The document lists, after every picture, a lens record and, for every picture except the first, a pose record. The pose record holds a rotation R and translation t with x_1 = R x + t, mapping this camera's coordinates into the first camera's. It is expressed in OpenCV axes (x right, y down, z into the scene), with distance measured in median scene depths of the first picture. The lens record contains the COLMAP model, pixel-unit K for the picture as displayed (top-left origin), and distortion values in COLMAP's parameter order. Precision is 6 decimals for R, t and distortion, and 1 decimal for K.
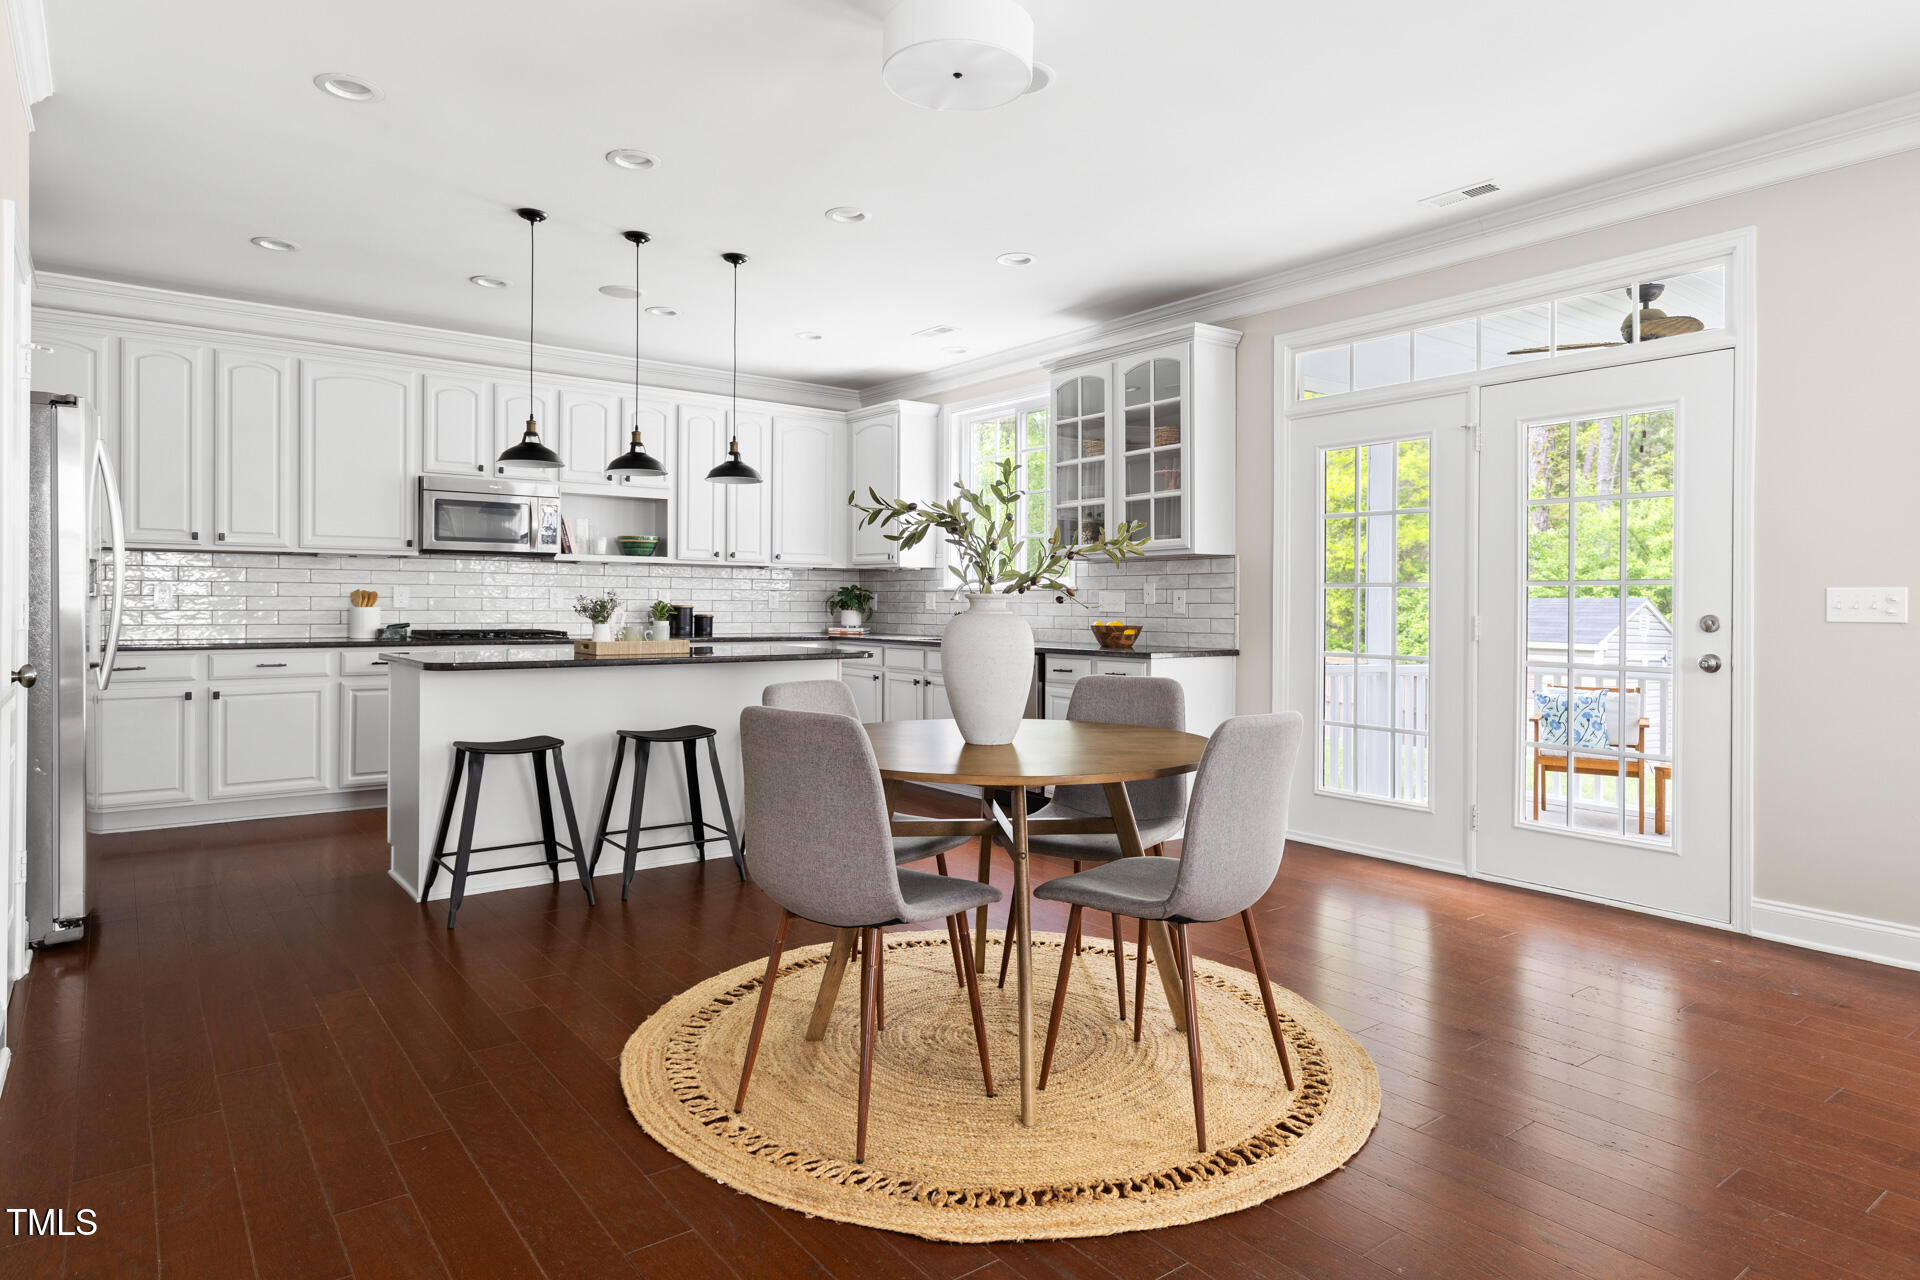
lens RADIAL K [[1094.9, 0, 962.1], [0, 1094.9, 606.3], [0, 0, 1]] dist [-0.003346, -0.001589]
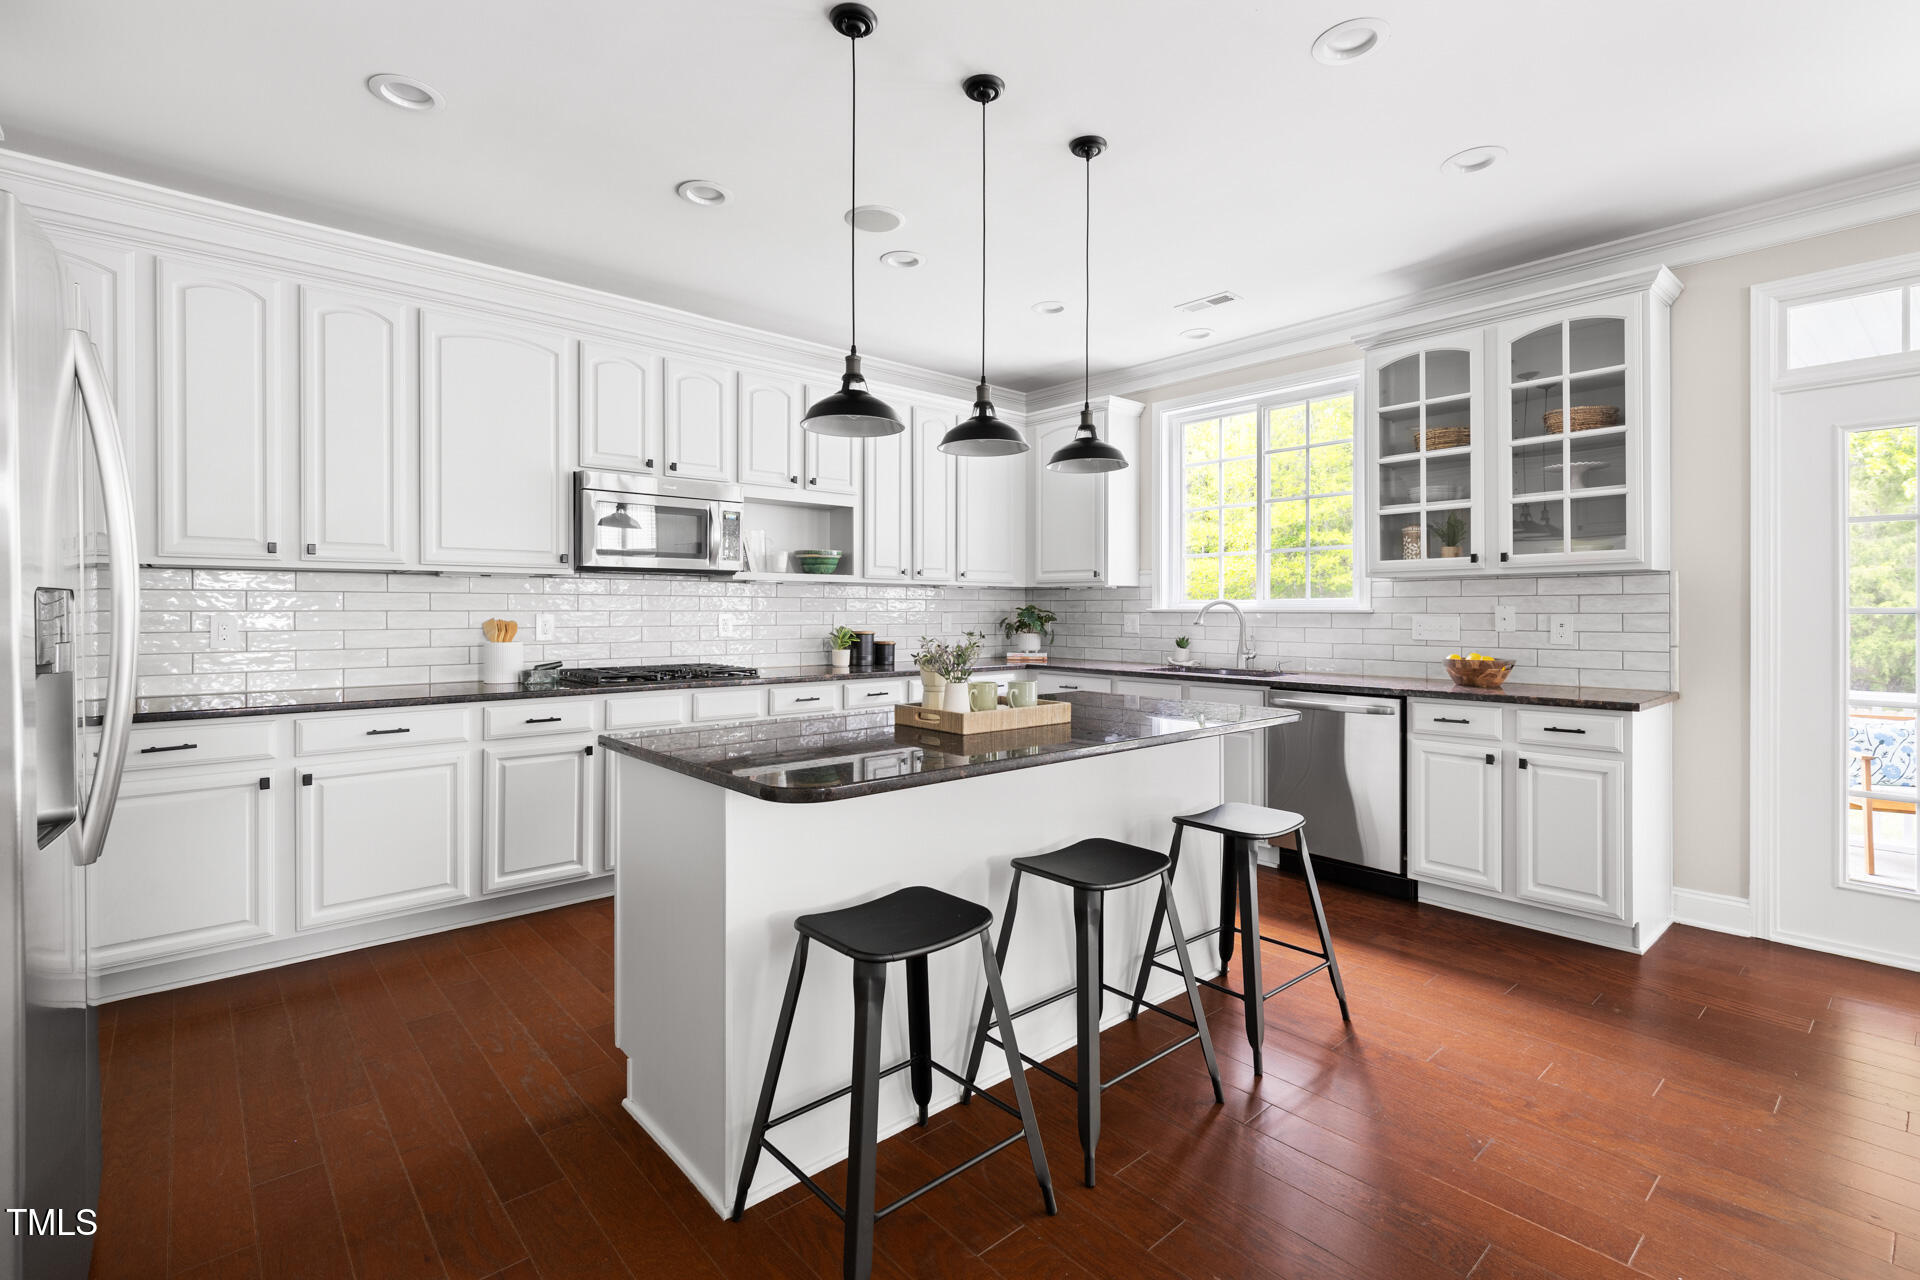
lens RADIAL K [[871.4, 0, 961.7], [0, 871.4, 613.5], [0, 0, 1]] dist [-0.002847, 0.000056]
pose [[0.997667, -0.005992, 0.068004, -0.273455], [0.005902, 0.999981, 0.001515, -0.018609], [-0.068012, -0.001110, 0.997684, 0.378038]]
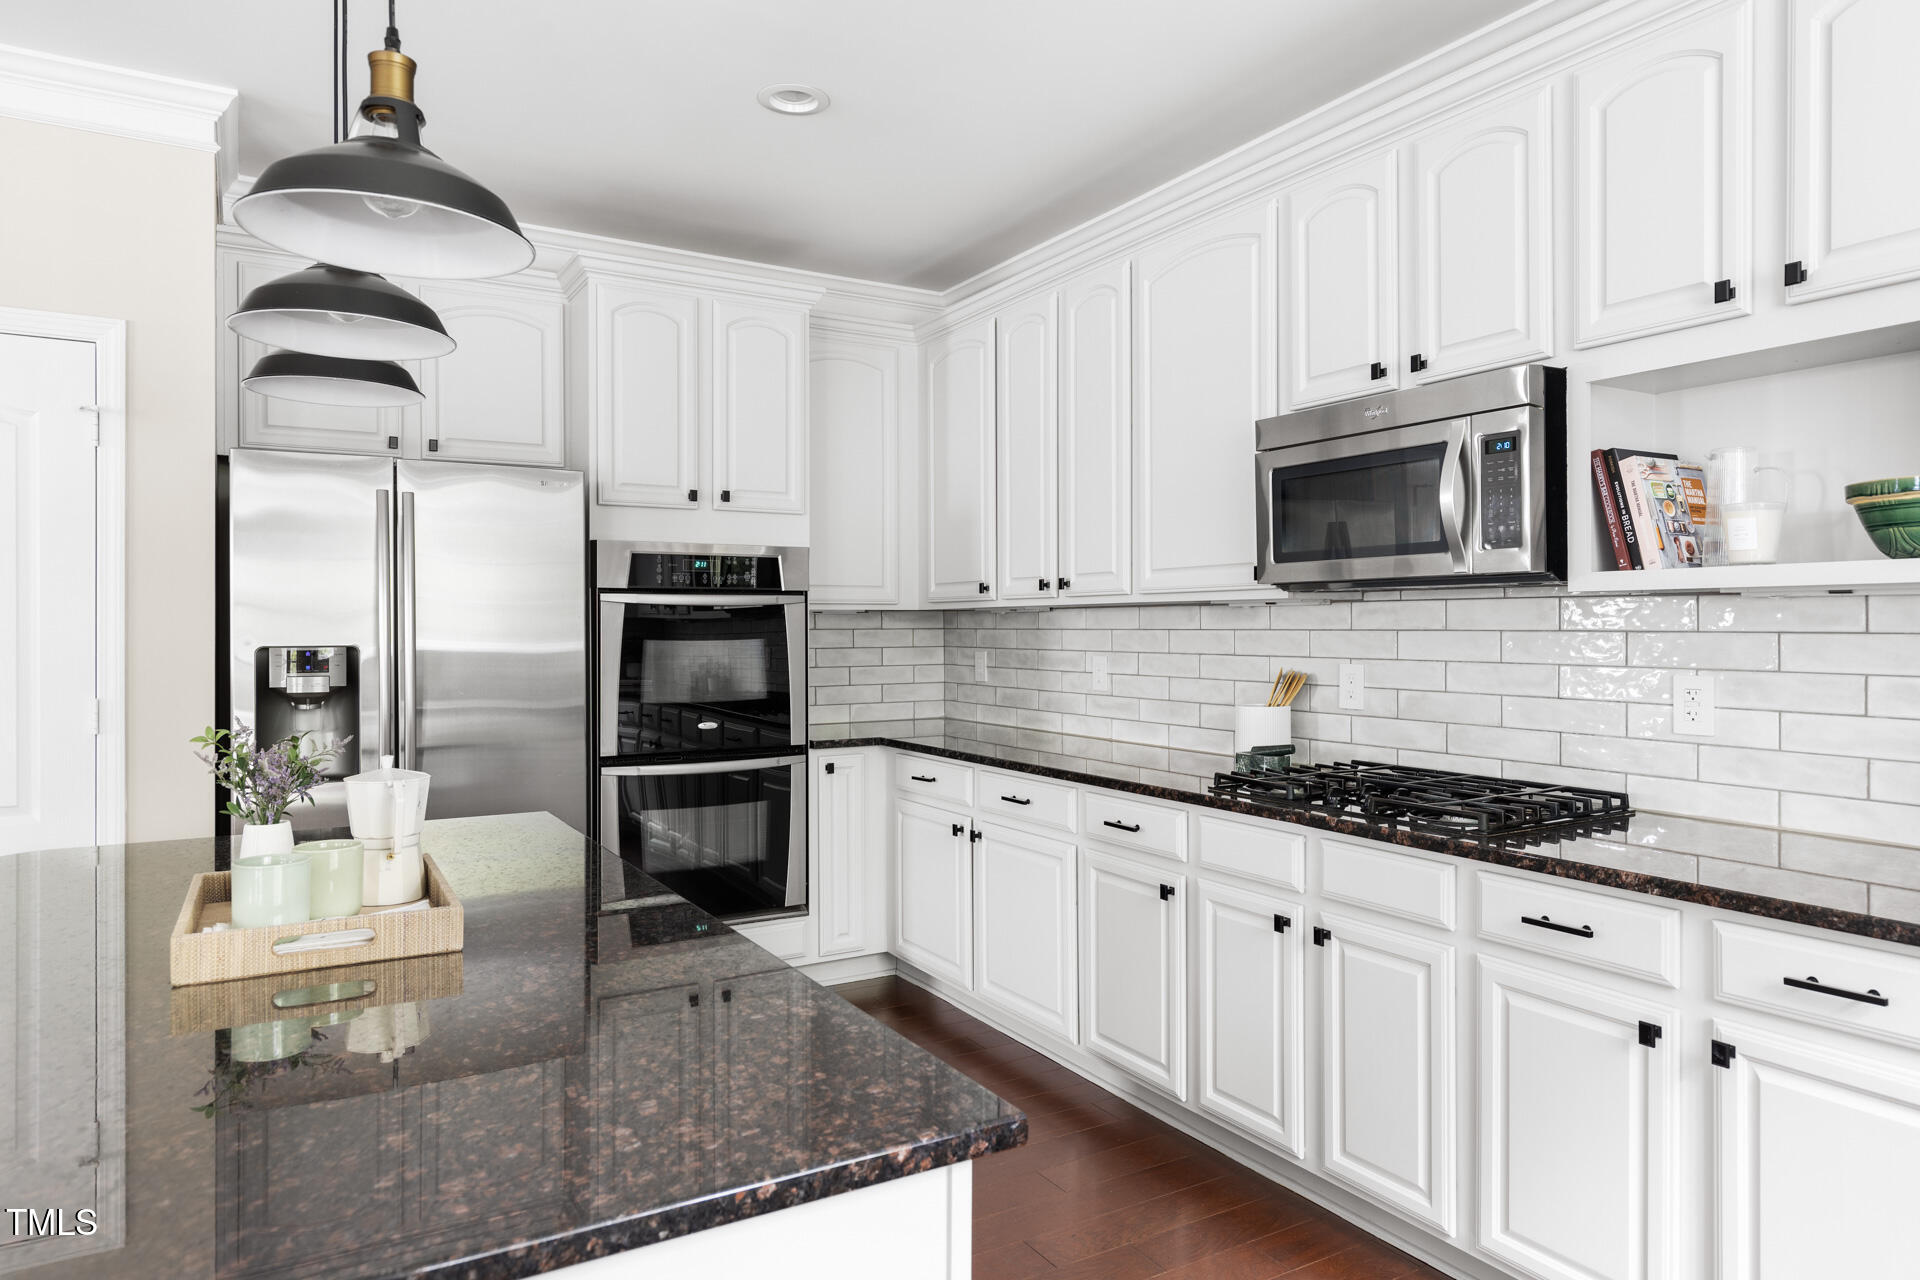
lens RADIAL K [[1223.3, 0, 960.0], [0, 1223.3, 640.0], [0, 0, 1]] dist [-0.000945, -0.000379]
pose [[-0.118033, 0.004277, -0.993001, 0.023813], [-0.004939, 0.999976, 0.004894, -0.031686], [0.992997, 0.005482, -0.118009, 0.950851]]
